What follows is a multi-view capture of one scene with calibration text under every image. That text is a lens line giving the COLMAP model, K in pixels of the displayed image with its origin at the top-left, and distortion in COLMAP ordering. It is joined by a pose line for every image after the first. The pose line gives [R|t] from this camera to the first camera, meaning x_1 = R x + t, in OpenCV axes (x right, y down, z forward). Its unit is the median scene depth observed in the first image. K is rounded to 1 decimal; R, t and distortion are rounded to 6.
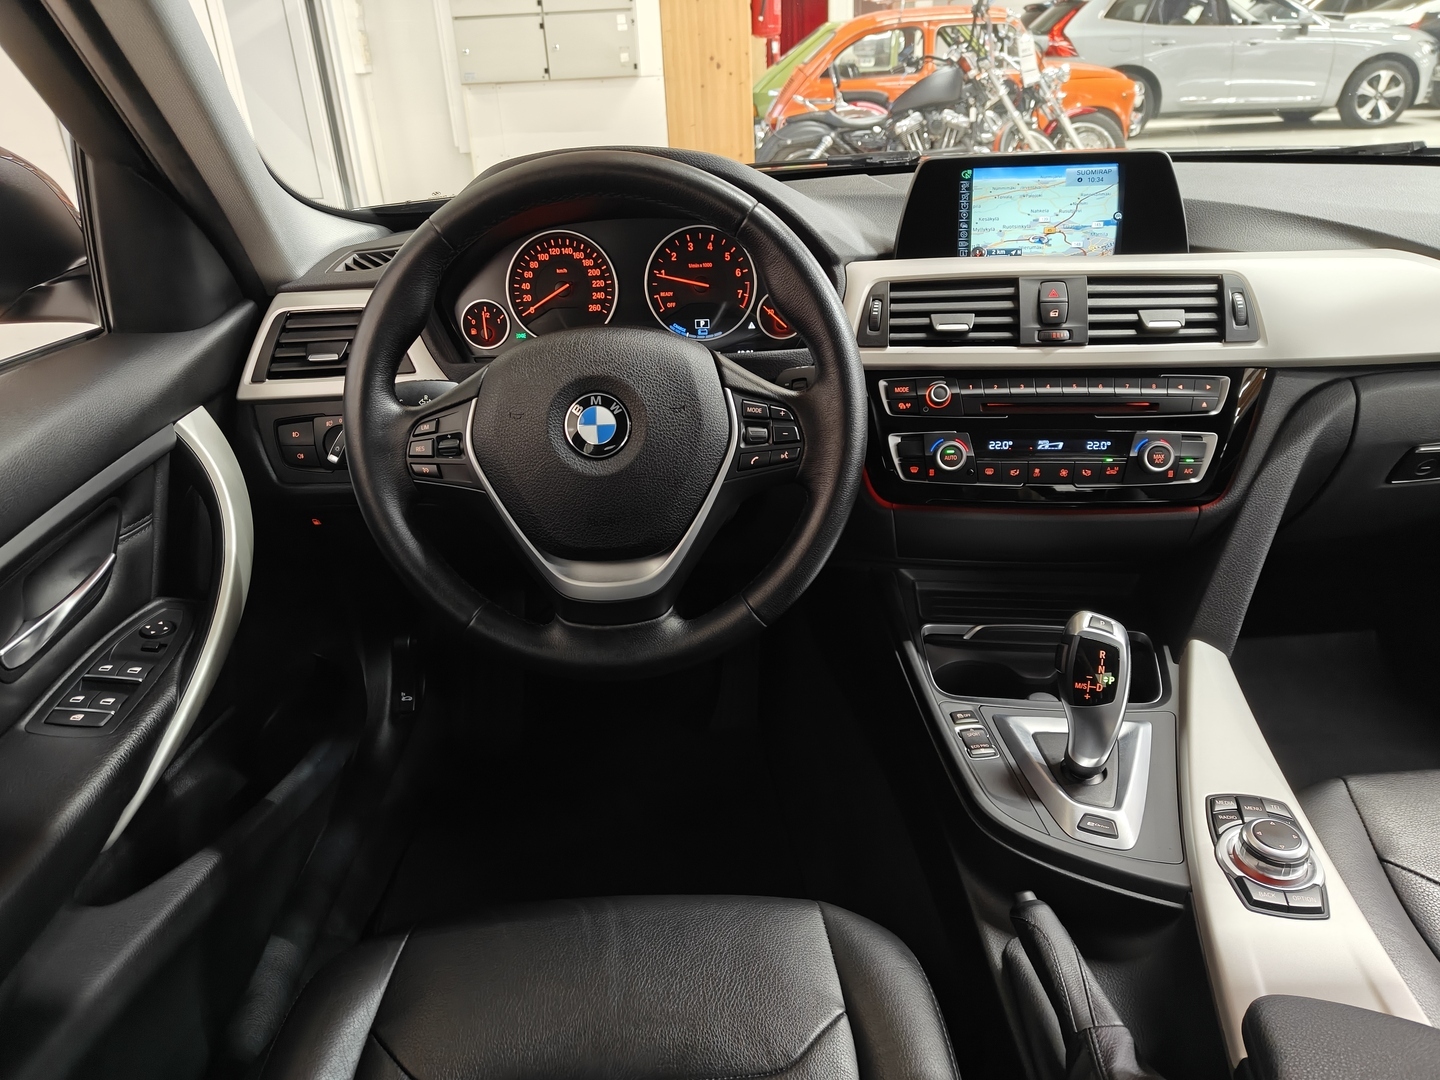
lens RADIAL K [[1009.4, 0, 719.6], [0, 1009.4, 540.5], [0, 0, 1]] dist [0.009554, 0.001585]
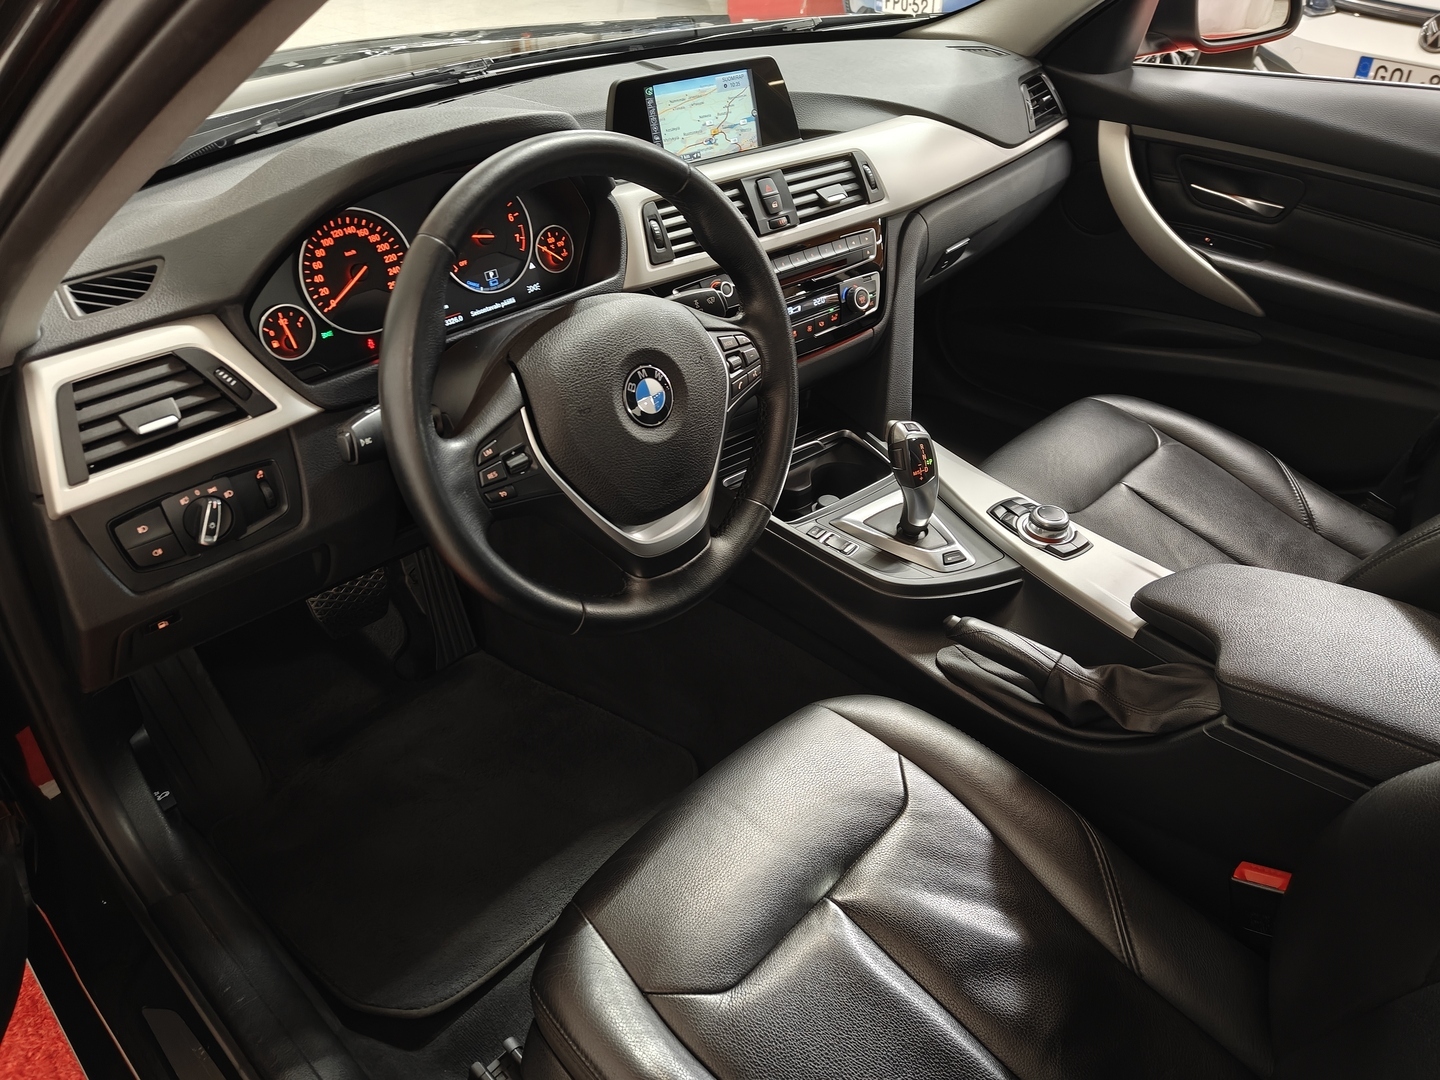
lens RADIAL K [[1009.4, 0, 719.8], [0, 1009.4, 539.6], [0, 0, 1]] dist [0.009554, 0.001585]
pose [[0.695594, -0.385161, 0.606465, -0.583120], [0.287290, 0.922839, 0.256577, -0.169450], [-0.658493, -0.004242, 0.752574, 0.099134]]
